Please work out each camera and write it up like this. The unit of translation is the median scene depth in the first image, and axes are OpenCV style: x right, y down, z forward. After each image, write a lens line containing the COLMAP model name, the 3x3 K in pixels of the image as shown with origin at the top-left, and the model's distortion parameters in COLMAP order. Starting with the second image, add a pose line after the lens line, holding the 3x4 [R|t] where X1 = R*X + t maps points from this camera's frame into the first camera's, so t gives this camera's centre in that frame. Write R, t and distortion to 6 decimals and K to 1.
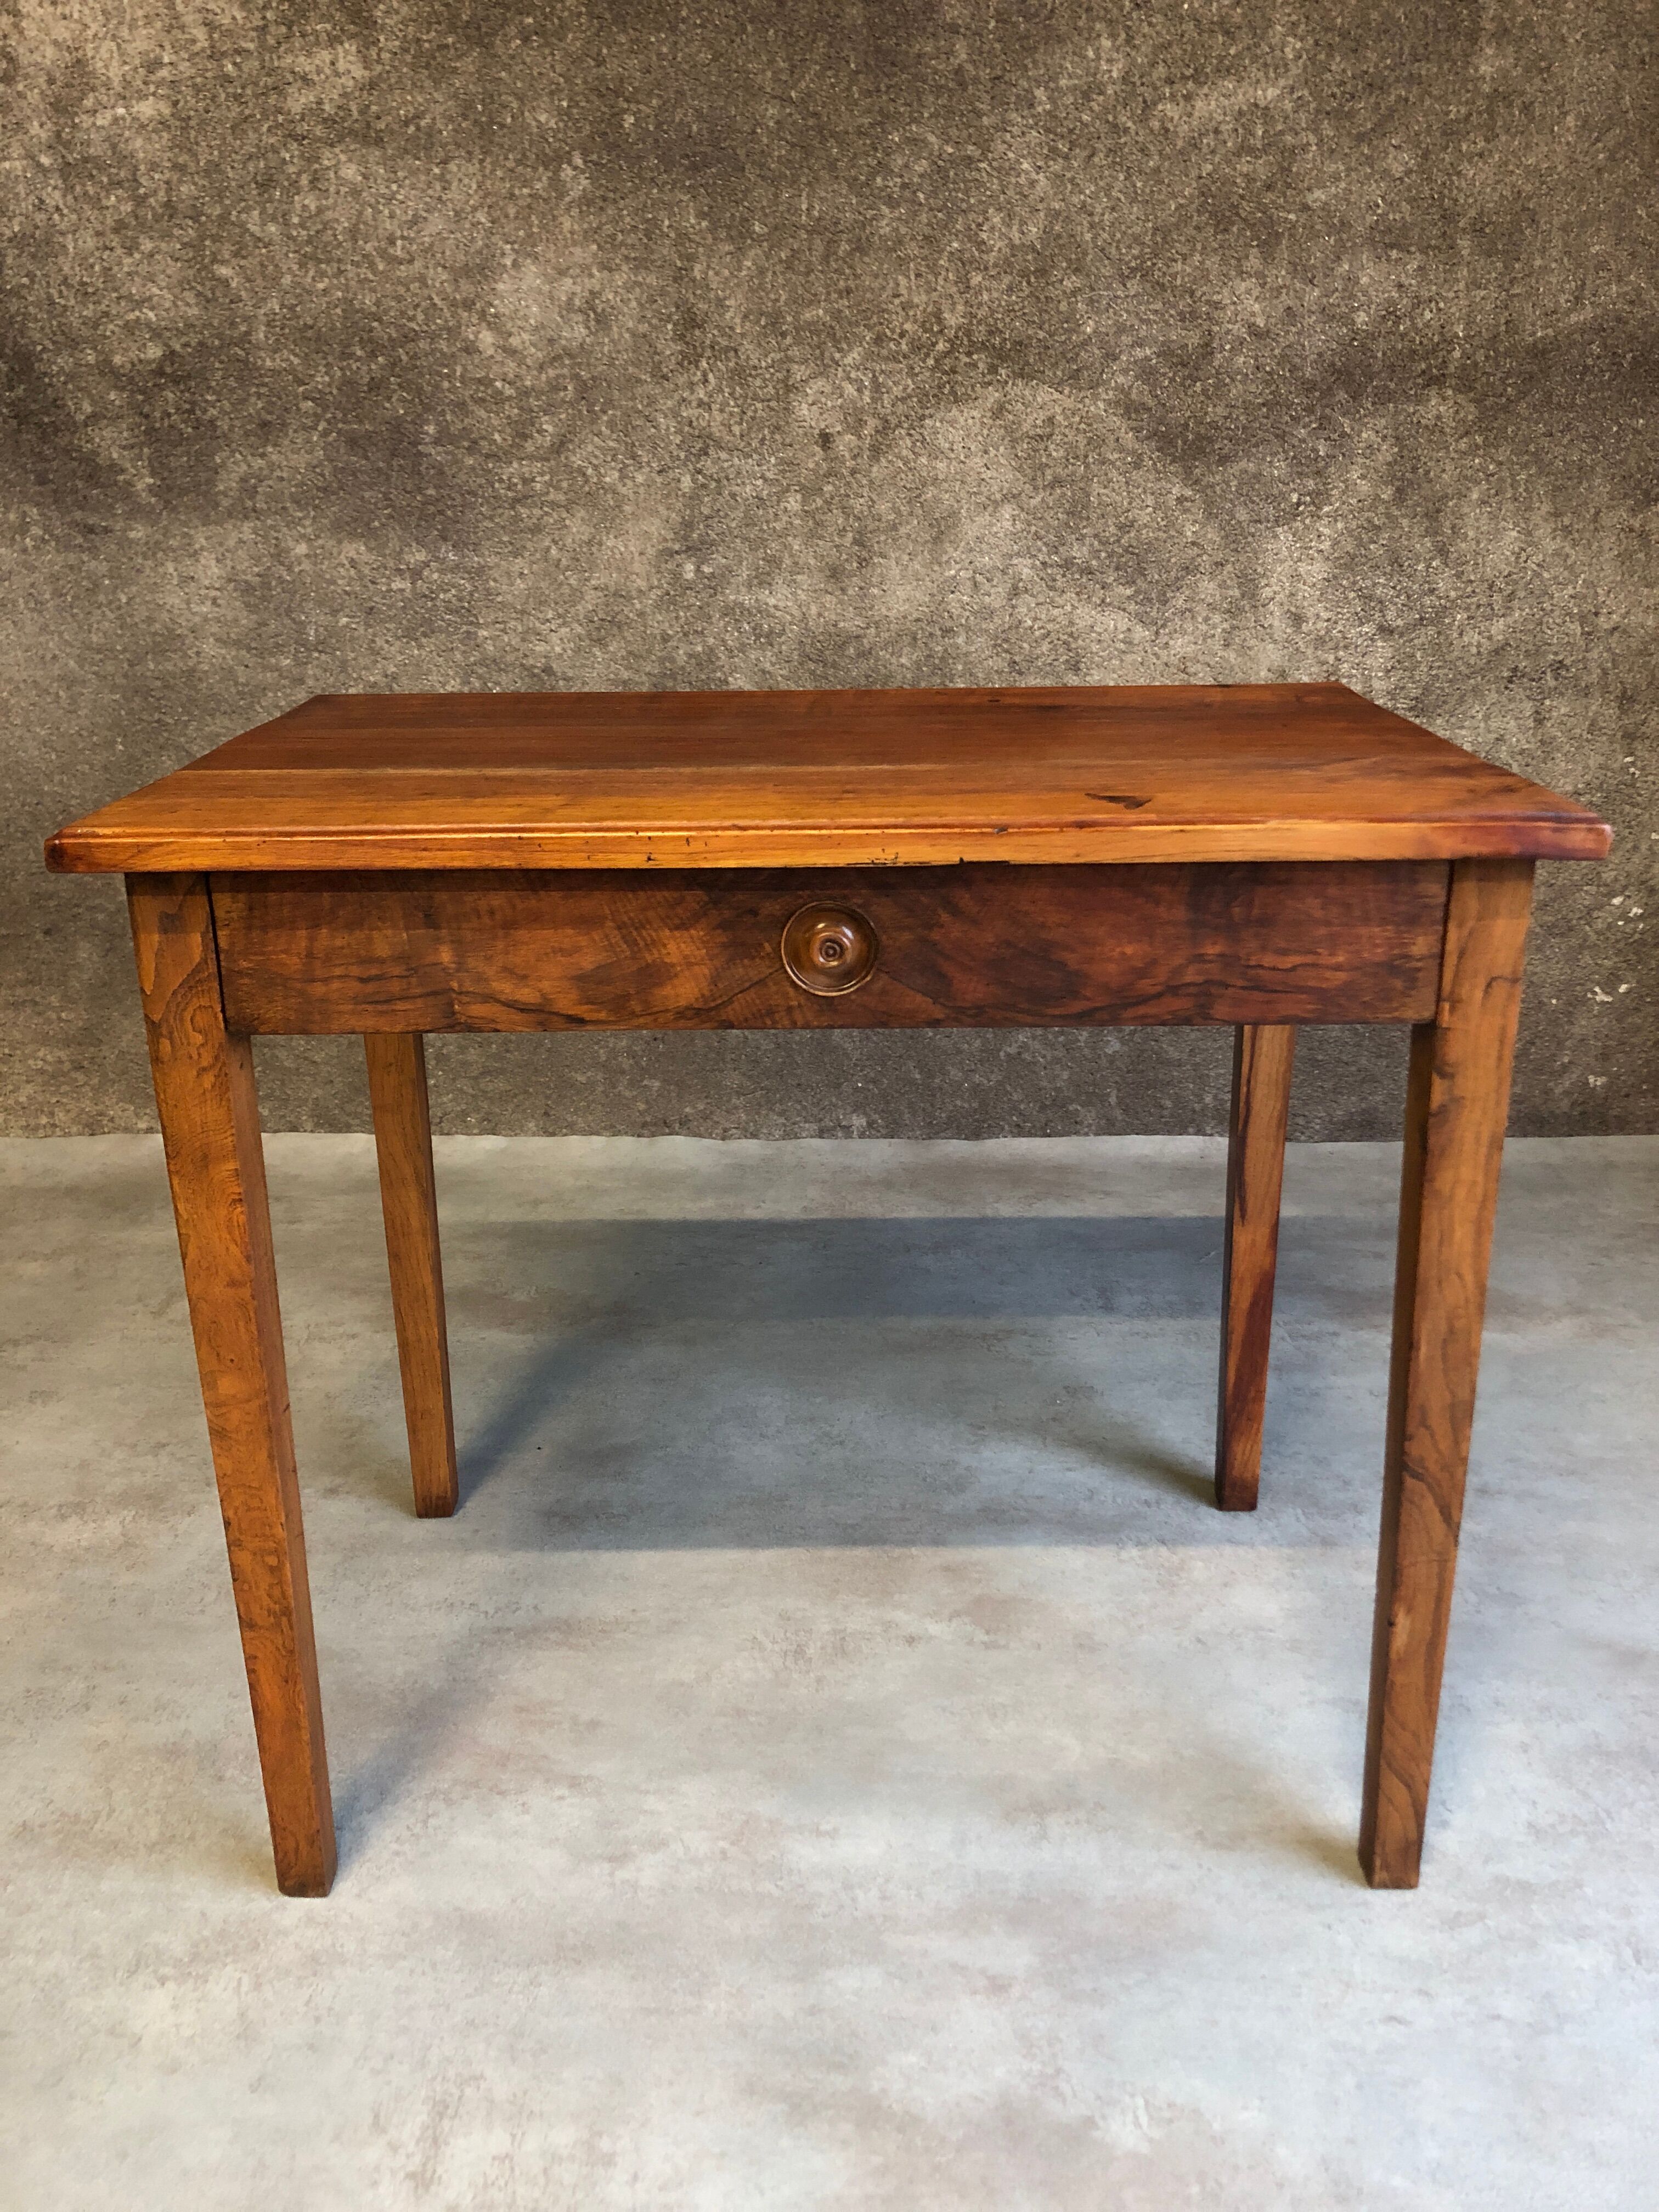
lens RADIAL K [[1790.0, 0, 822.4], [0, 1790.0, 1090.7], [0, 0, 1]] dist [-0.004273, 0.025592]
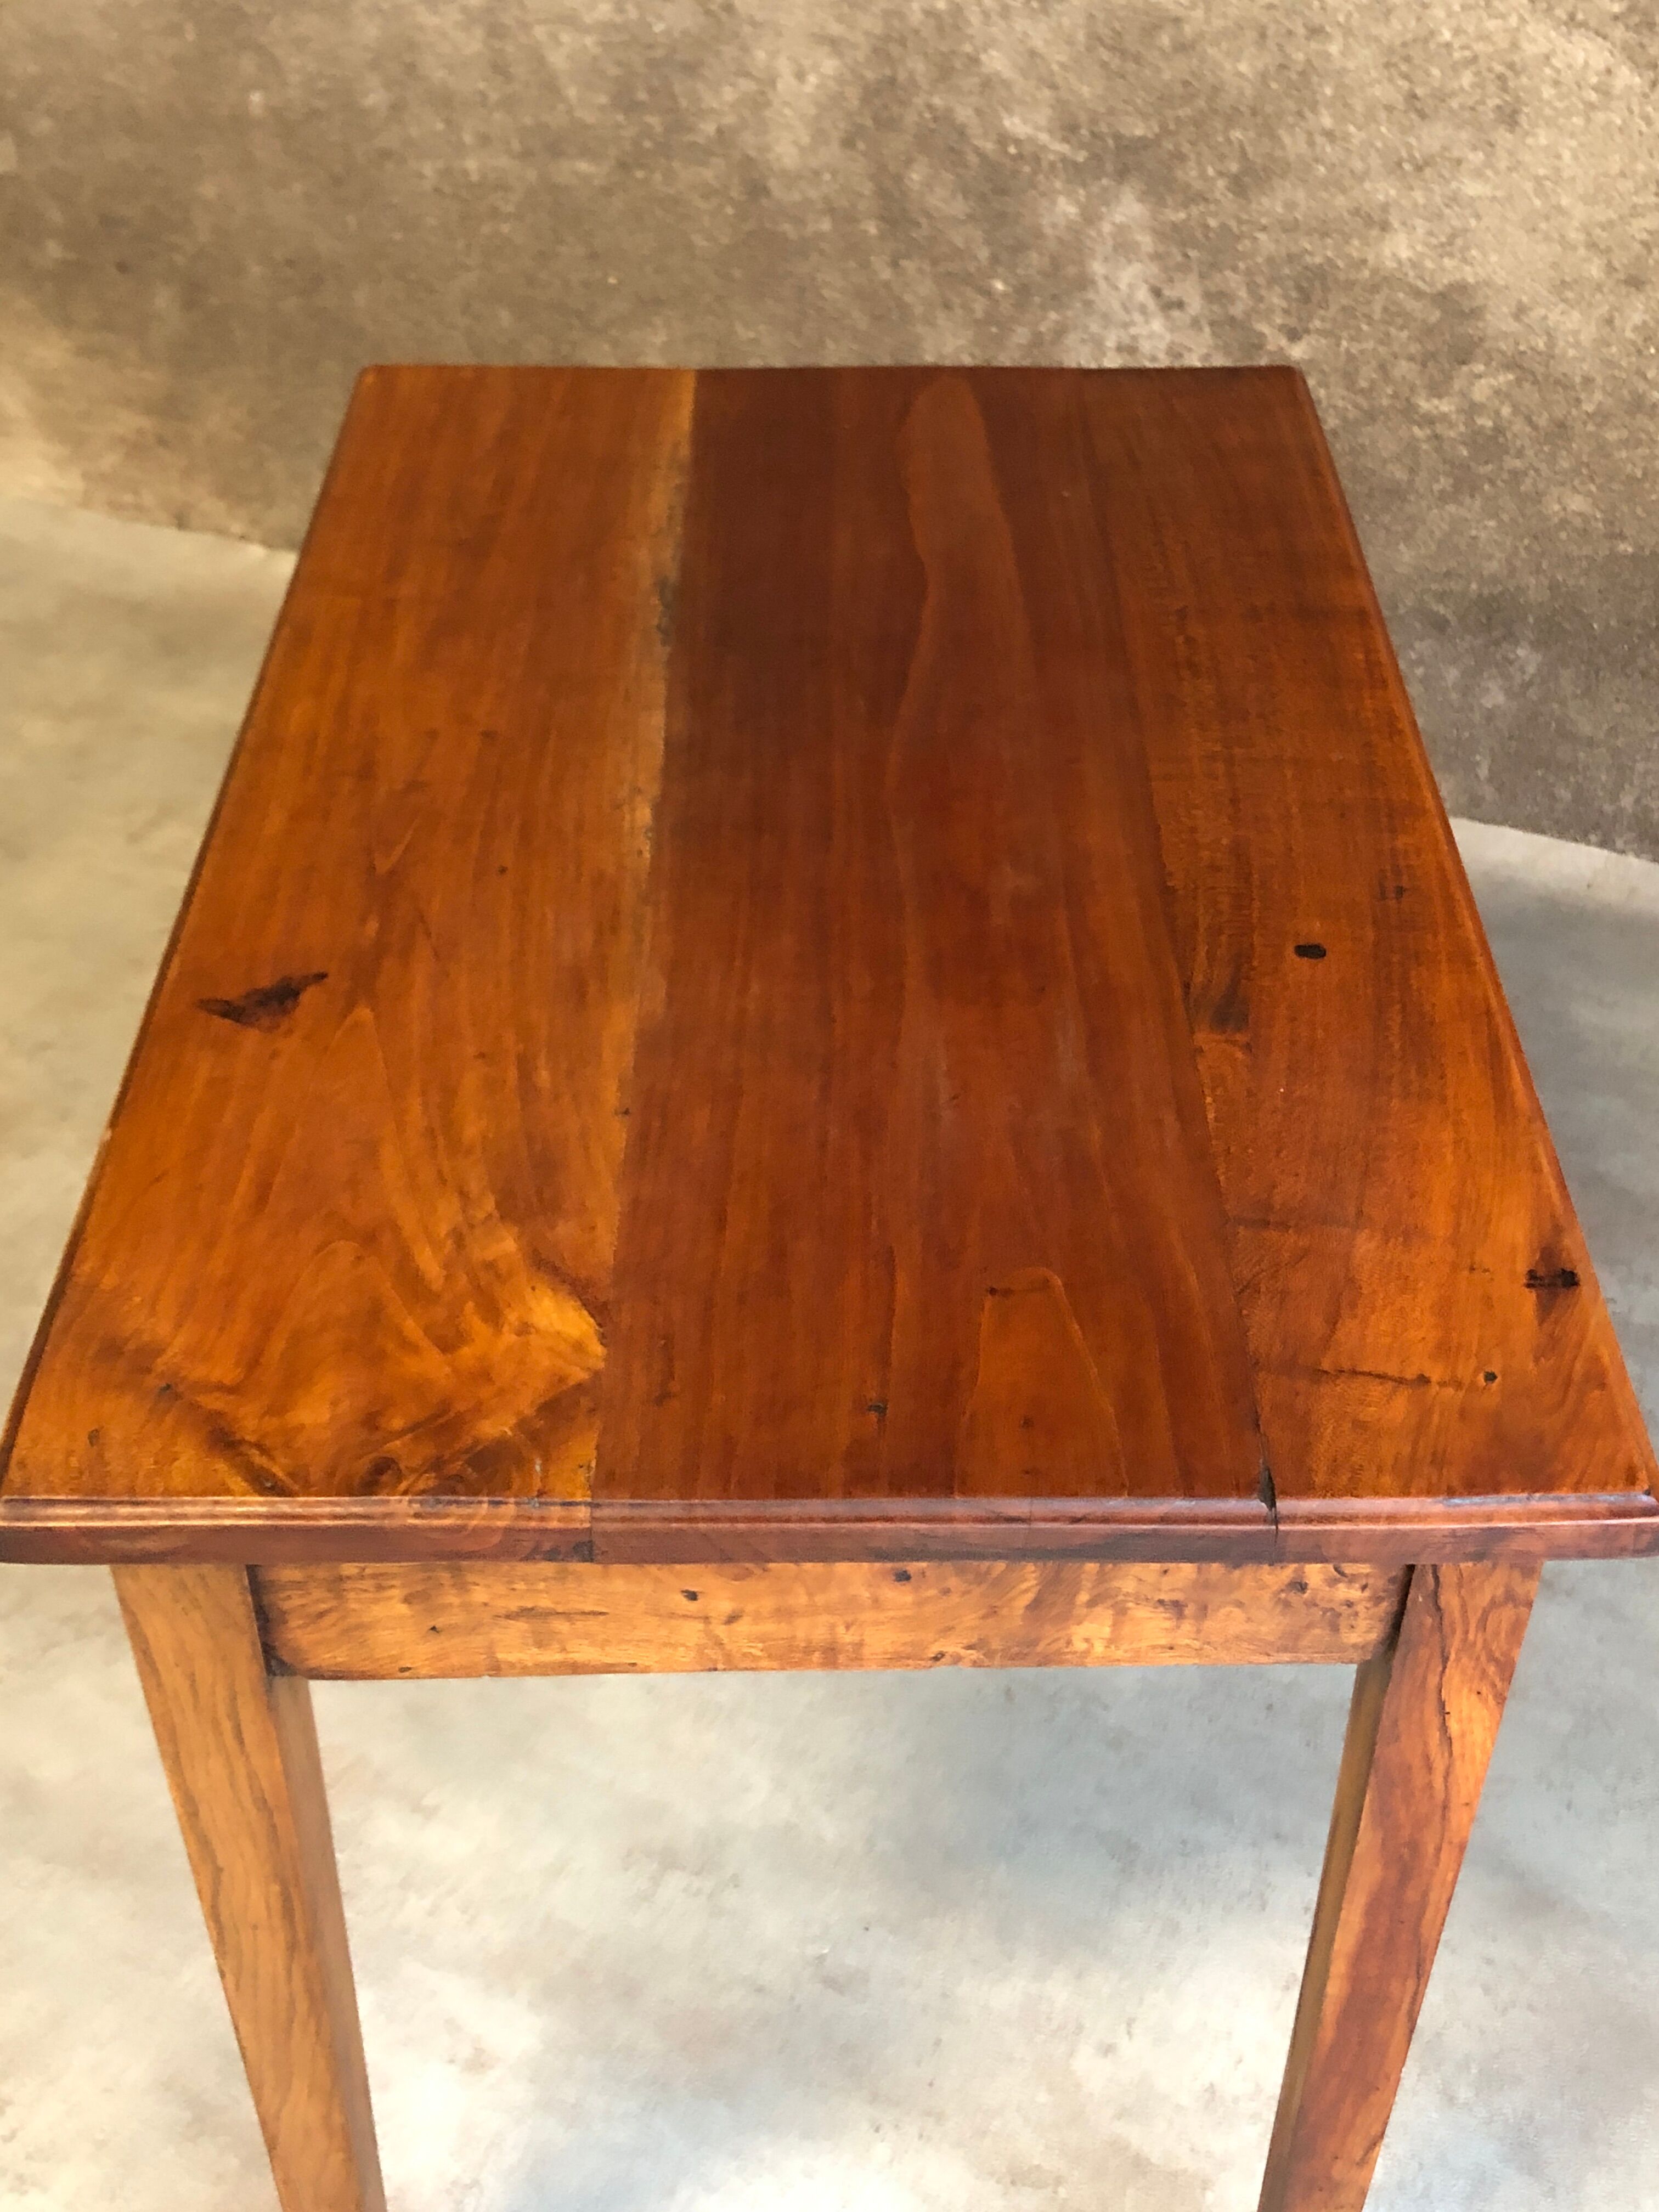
lens RADIAL K [[2519.9, 0, 882.9], [0, 2519.9, 1075.9], [0, 0, 1]] dist [-0.006420, 0.000000]
pose [[0.930874, 0.248498, -0.267810, 0.265511], [-0.139362, 0.919140, 0.368455, -0.233216], [0.337715, -0.305663, 0.890235, 0.056955]]
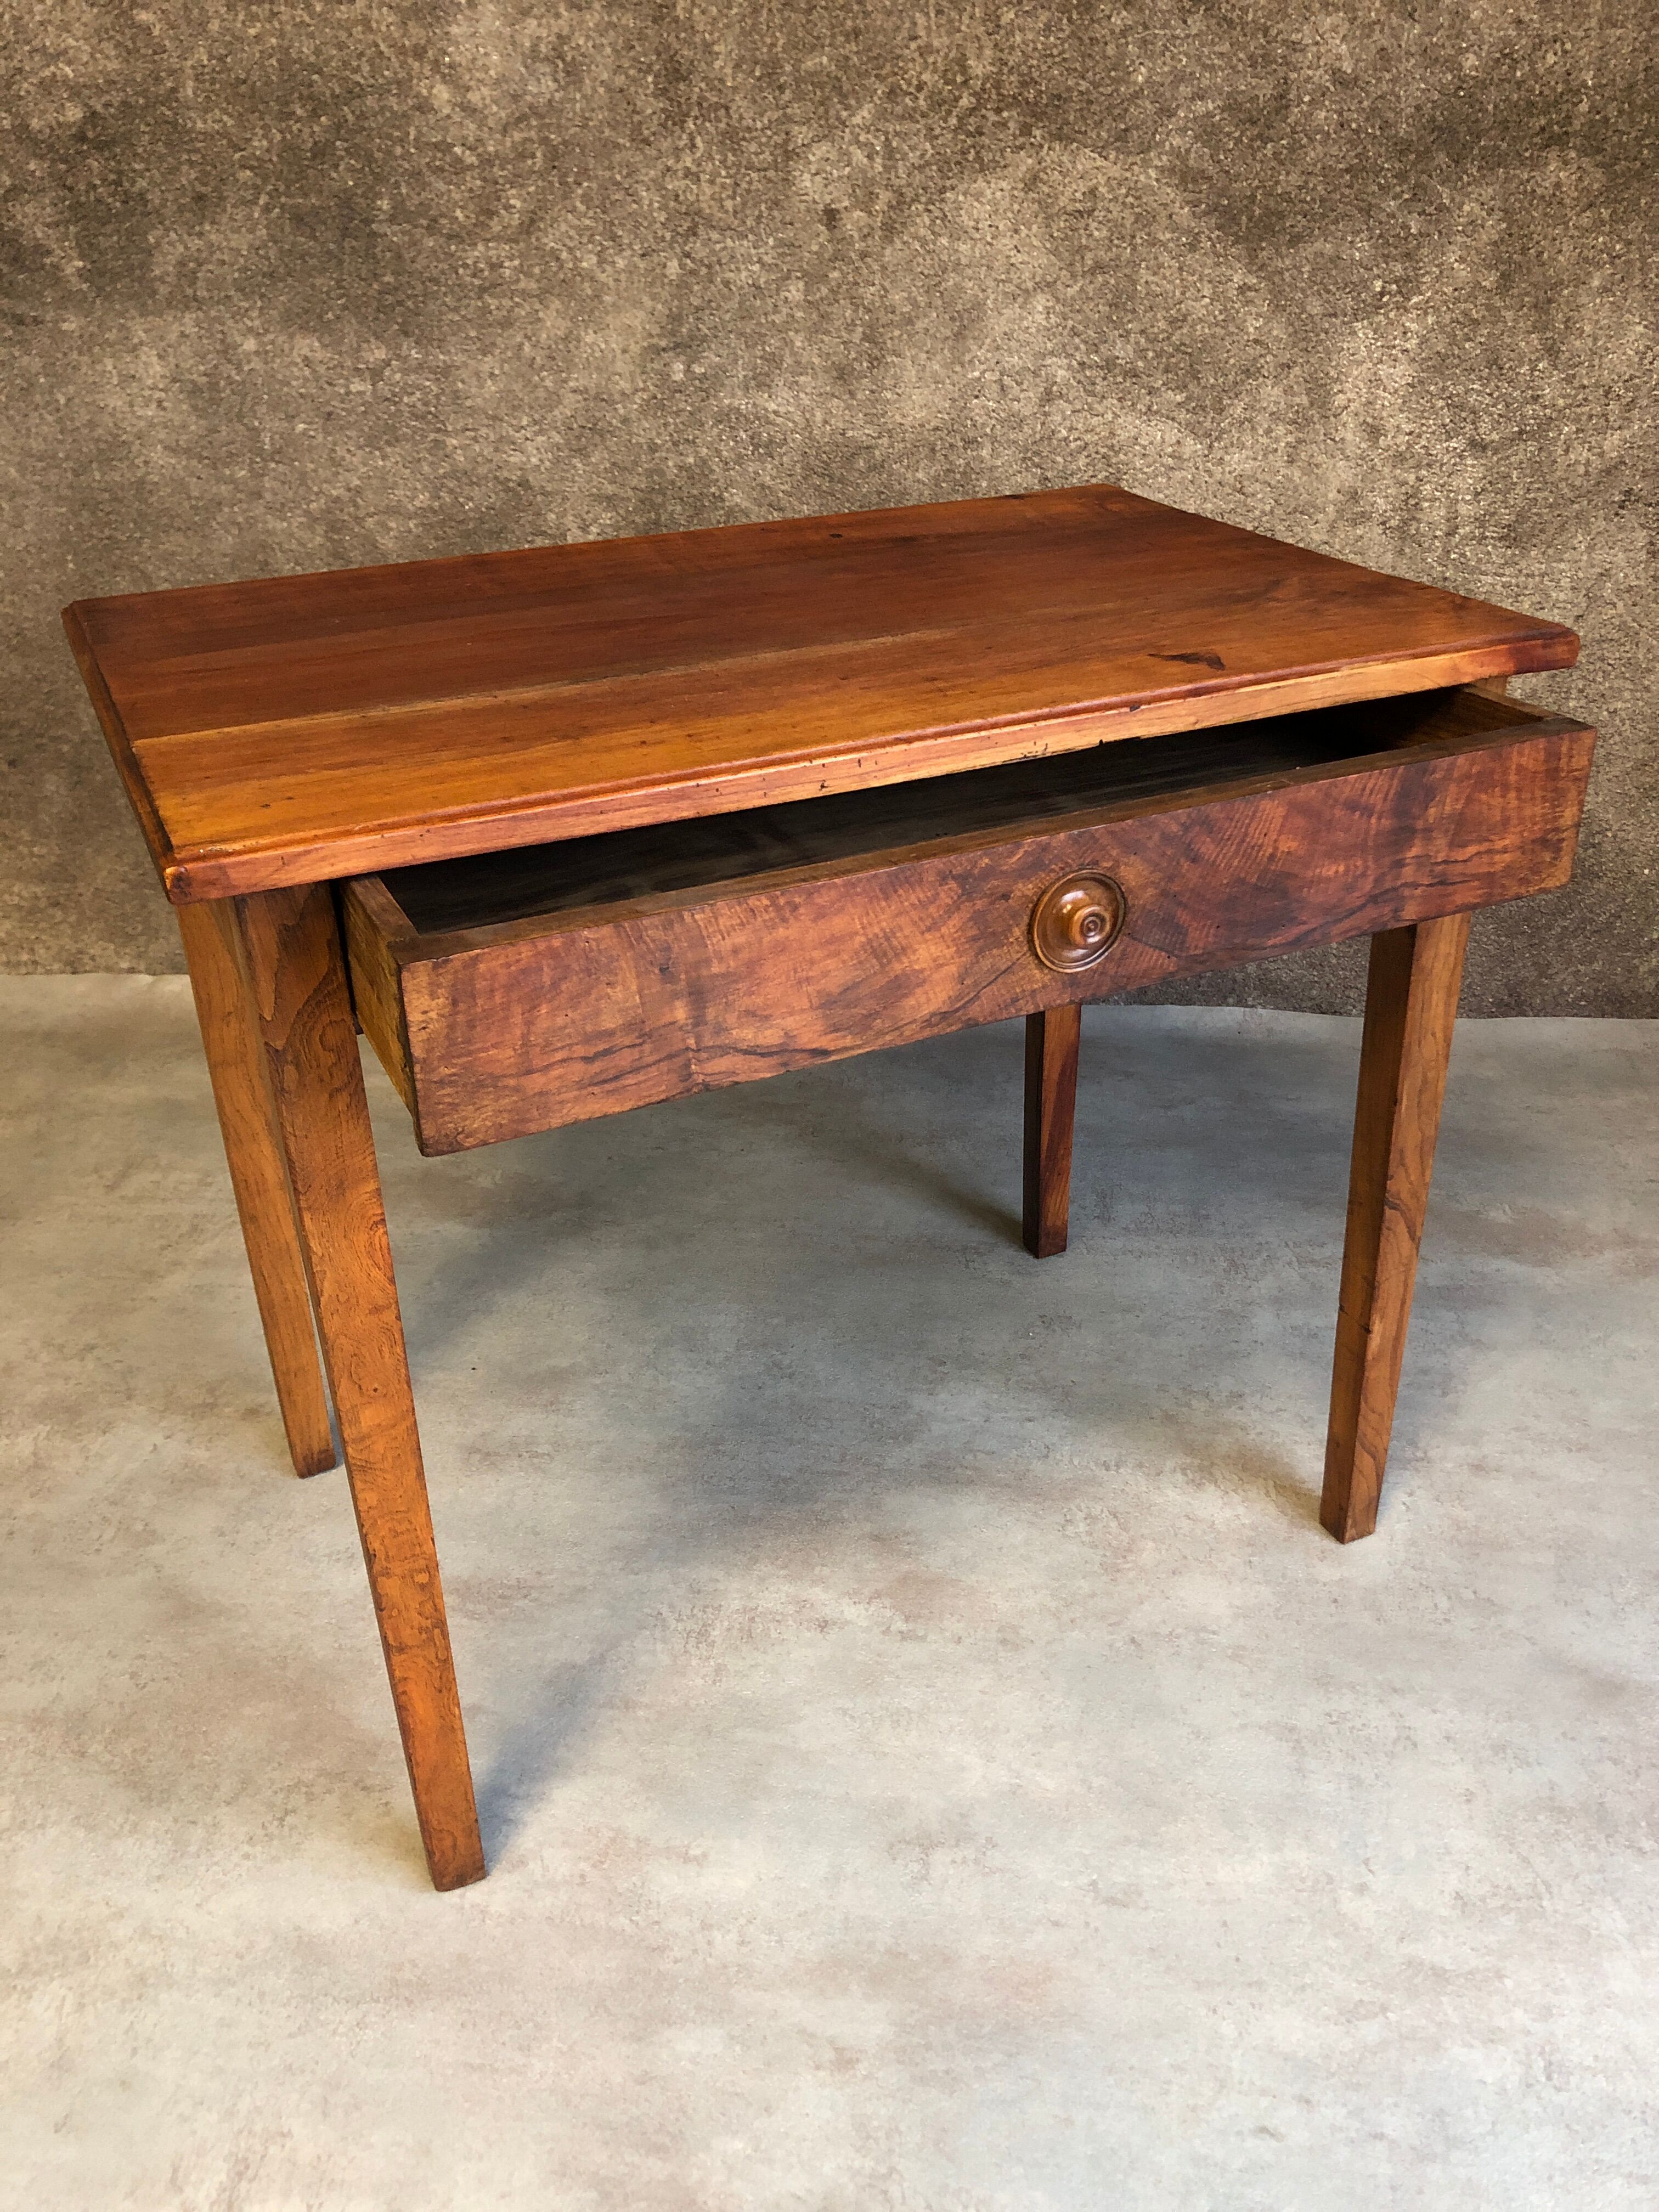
lens RADIAL K [[1790.0, 0, 831.6], [0, 1790.0, 1091.1], [0, 0, 1]] dist [-0.004273, 0.025592]
pose [[0.997220, 0.031031, -0.067745, 0.074330], [-0.020442, 0.988210, 0.151734, -0.076658], [0.071654, -0.149927, 0.986097, 0.080735]]
